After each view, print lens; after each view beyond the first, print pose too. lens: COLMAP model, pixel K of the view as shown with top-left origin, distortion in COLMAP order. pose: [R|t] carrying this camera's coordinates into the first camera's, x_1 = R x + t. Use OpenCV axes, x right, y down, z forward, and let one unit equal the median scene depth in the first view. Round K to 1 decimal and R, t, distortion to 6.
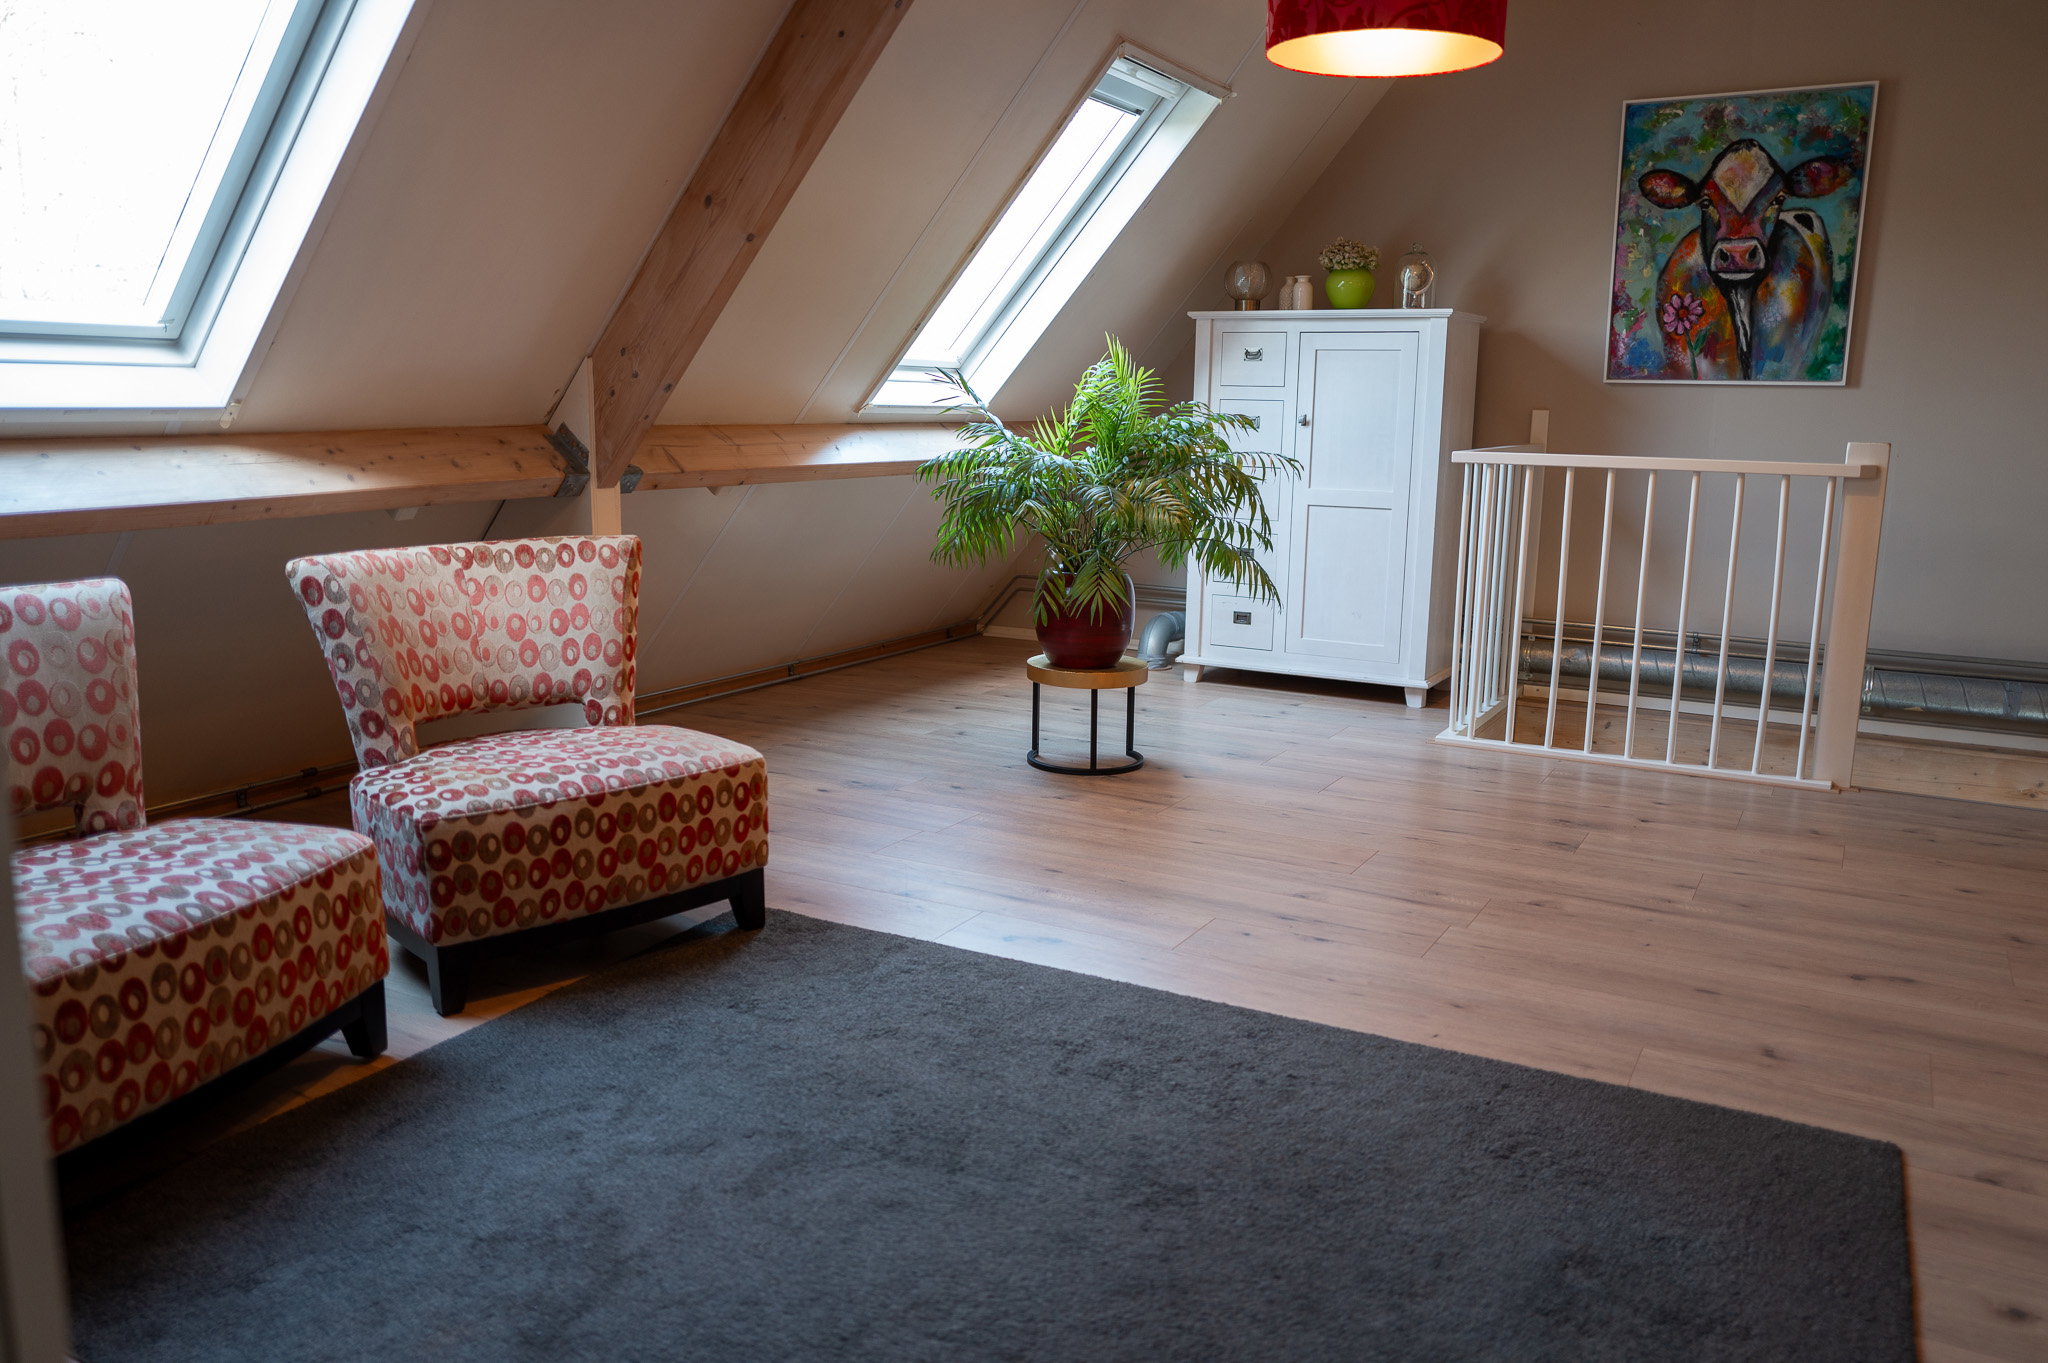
lens RADIAL K [[1554.2, 0, 1024.0], [0, 1554.2, 681.5], [0, 0, 1]] dist [-0.011225, 0.005967]
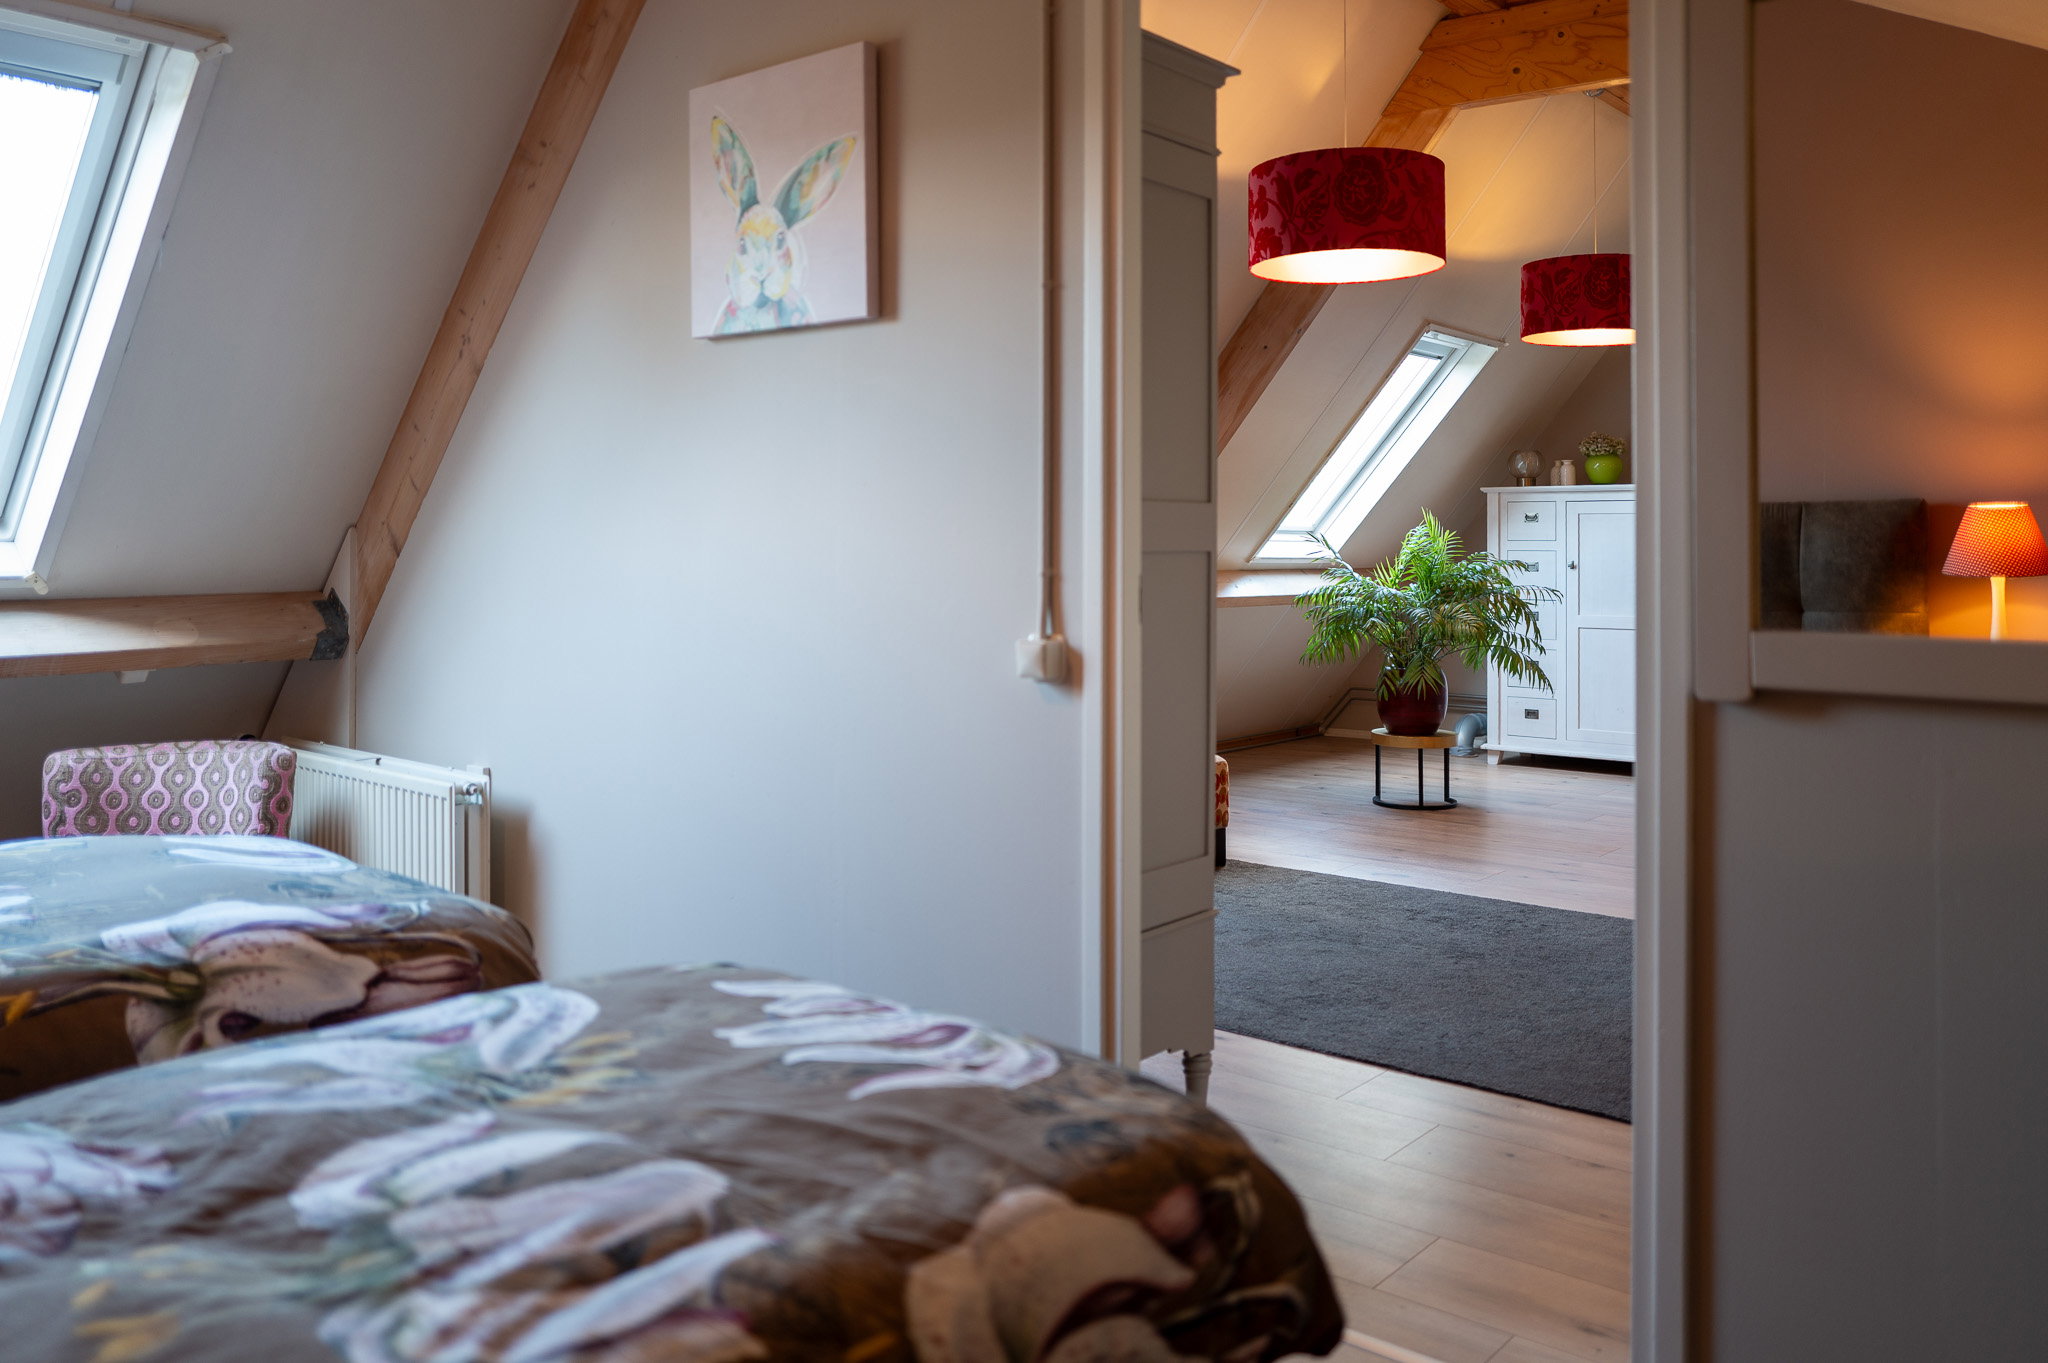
lens RADIAL K [[1629.4, 0, 995.1], [0, 1629.4, 517.3], [0, 0, 1]] dist [-0.112256, 0.240719]
pose [[0.979939, -0.016643, -0.198599, -0.039194], [-0.023892, 0.979510, -0.199971, 0.101442], [0.197858, 0.200704, 0.959463, -0.549227]]
